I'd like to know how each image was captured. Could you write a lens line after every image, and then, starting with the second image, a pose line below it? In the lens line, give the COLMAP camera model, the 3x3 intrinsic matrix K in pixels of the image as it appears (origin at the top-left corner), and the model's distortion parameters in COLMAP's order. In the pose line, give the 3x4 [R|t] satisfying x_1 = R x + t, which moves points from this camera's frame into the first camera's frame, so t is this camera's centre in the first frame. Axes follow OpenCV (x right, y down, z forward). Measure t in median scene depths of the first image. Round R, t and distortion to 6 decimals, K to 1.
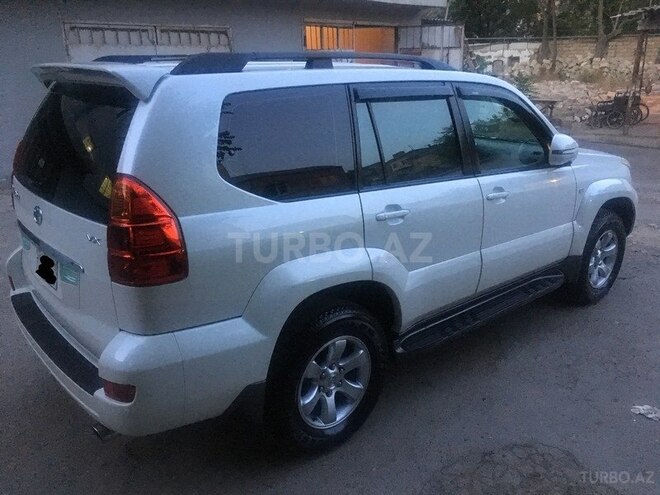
lens RADIAL K [[559.5, 0, 330.0], [0, 559.5, 247.5], [0, 0, 1]] dist [0.083499, -0.112127]
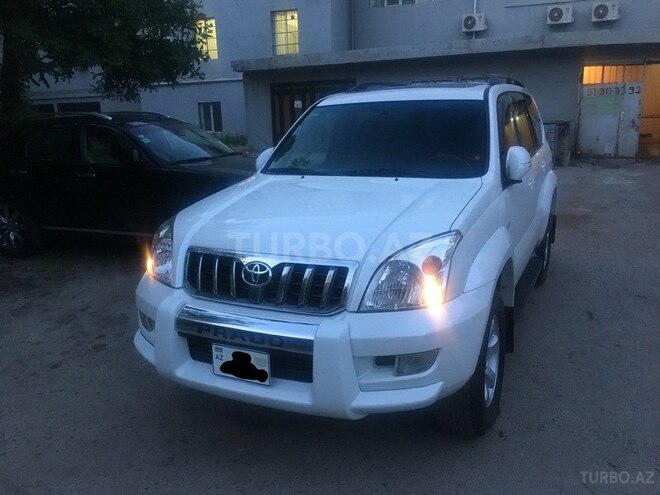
lens RADIAL K [[559.5, 0, 330.0], [0, 559.5, 247.5], [0, 0, 1]] dist [0.083499, -0.112127]
pose [[0.371077, 0.228193, -0.900127, 2.987057], [-0.275933, 0.952649, 0.127755, 0.024925], [0.886658, 0.200968, 0.416473, -0.017811]]
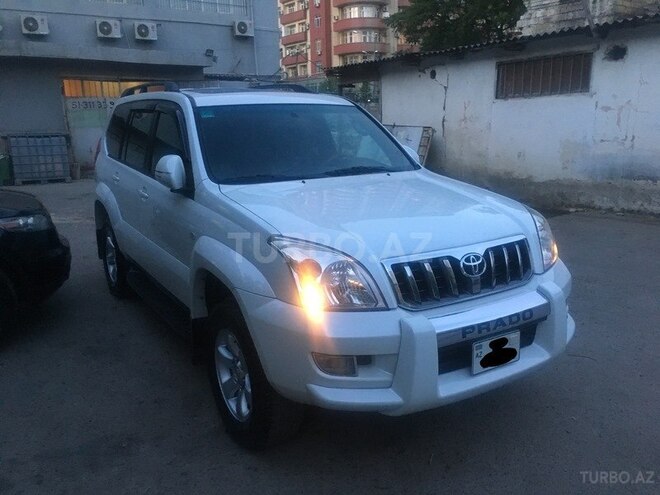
lens RADIAL K [[559.5, 0, 330.0], [0, 559.5, 247.5], [0, 0, 1]] dist [0.083499, -0.112127]
pose [[0.983071, 0.050827, -0.176034, 2.372335], [-0.066111, 0.994431, -0.082074, 0.193311], [0.170882, 0.092323, 0.980957, -0.466949]]
